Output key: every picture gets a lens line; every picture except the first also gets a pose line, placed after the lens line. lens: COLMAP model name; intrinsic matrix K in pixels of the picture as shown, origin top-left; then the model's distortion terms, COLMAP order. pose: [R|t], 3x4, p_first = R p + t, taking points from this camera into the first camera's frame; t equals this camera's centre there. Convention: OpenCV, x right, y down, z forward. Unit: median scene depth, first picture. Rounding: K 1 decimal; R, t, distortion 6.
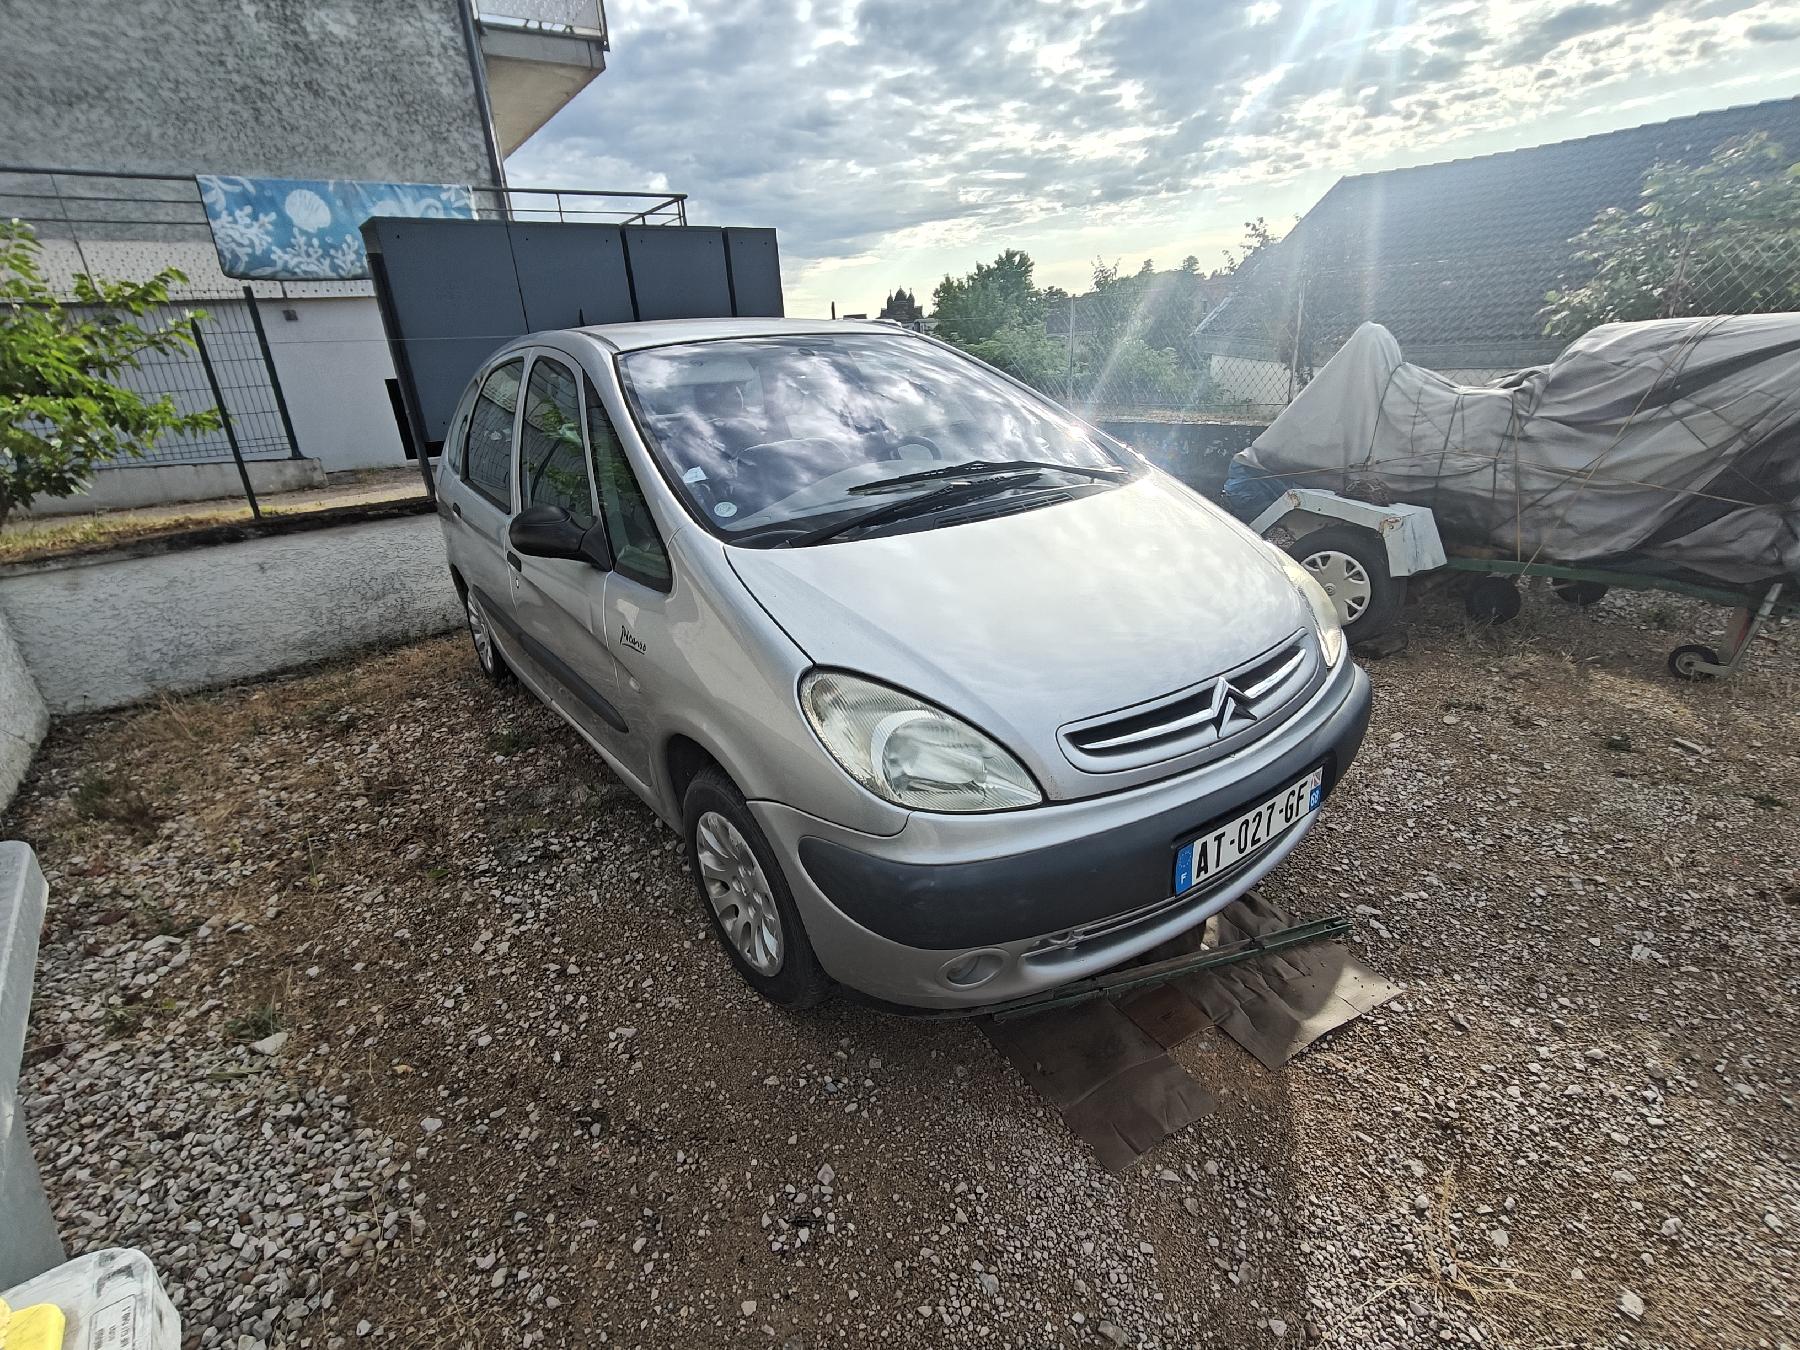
lens RADIAL K [[785.8, 0, 898.3], [0, 785.8, 665.8], [0, 0, 1]] dist [-0.000644, 0.005346]
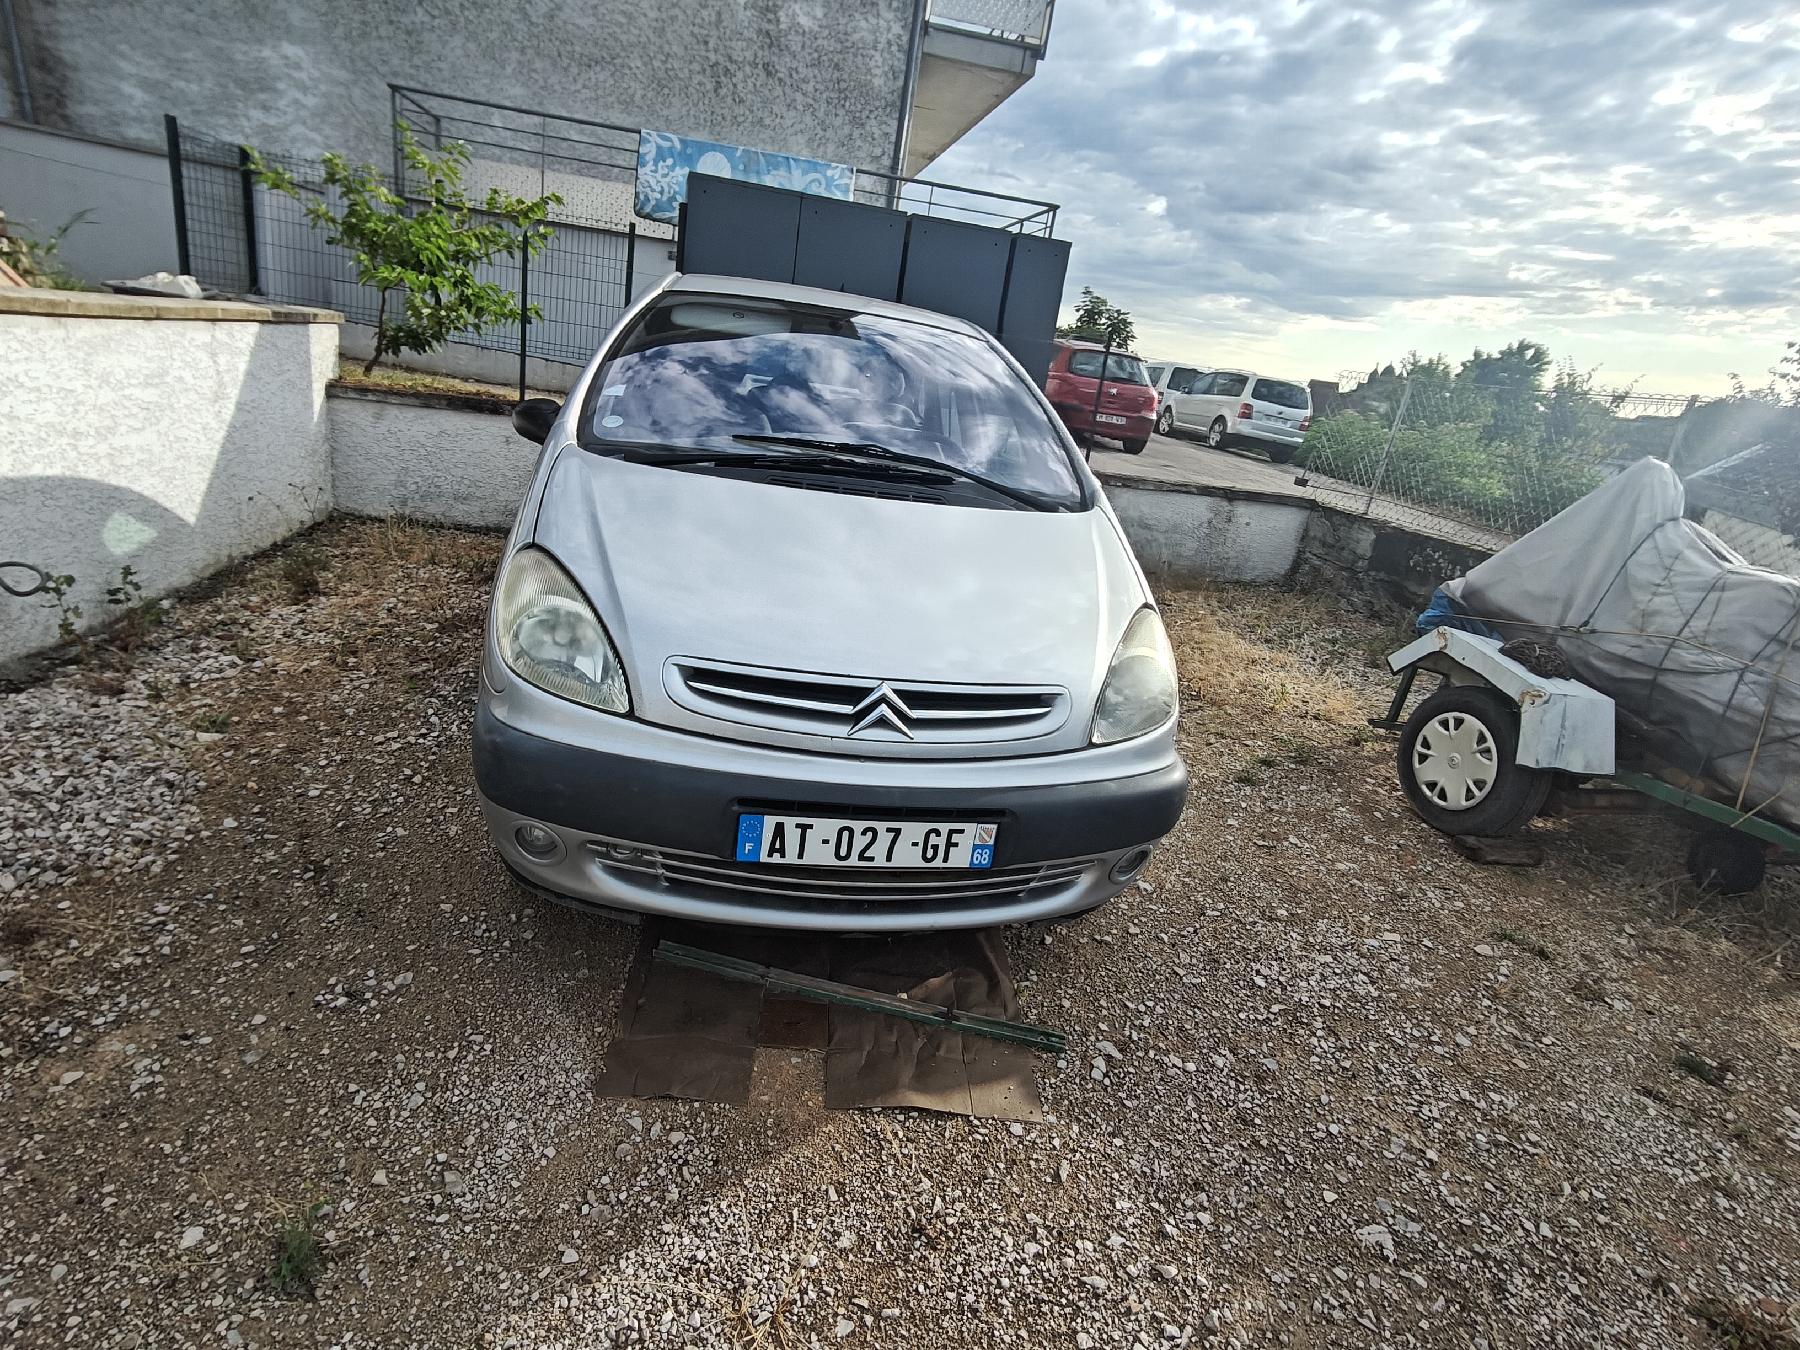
lens RADIAL K [[855.8, 0, 900.0], [0, 855.8, 675.0], [0, 0, 1]] dist [-0.011132, 0.009431]
pose [[0.891974, 0.317342, -0.321989, 0.312100], [-0.331657, 0.943336, 0.010964, -0.003236], [0.307224, 0.097010, 0.946680, 0.009905]]
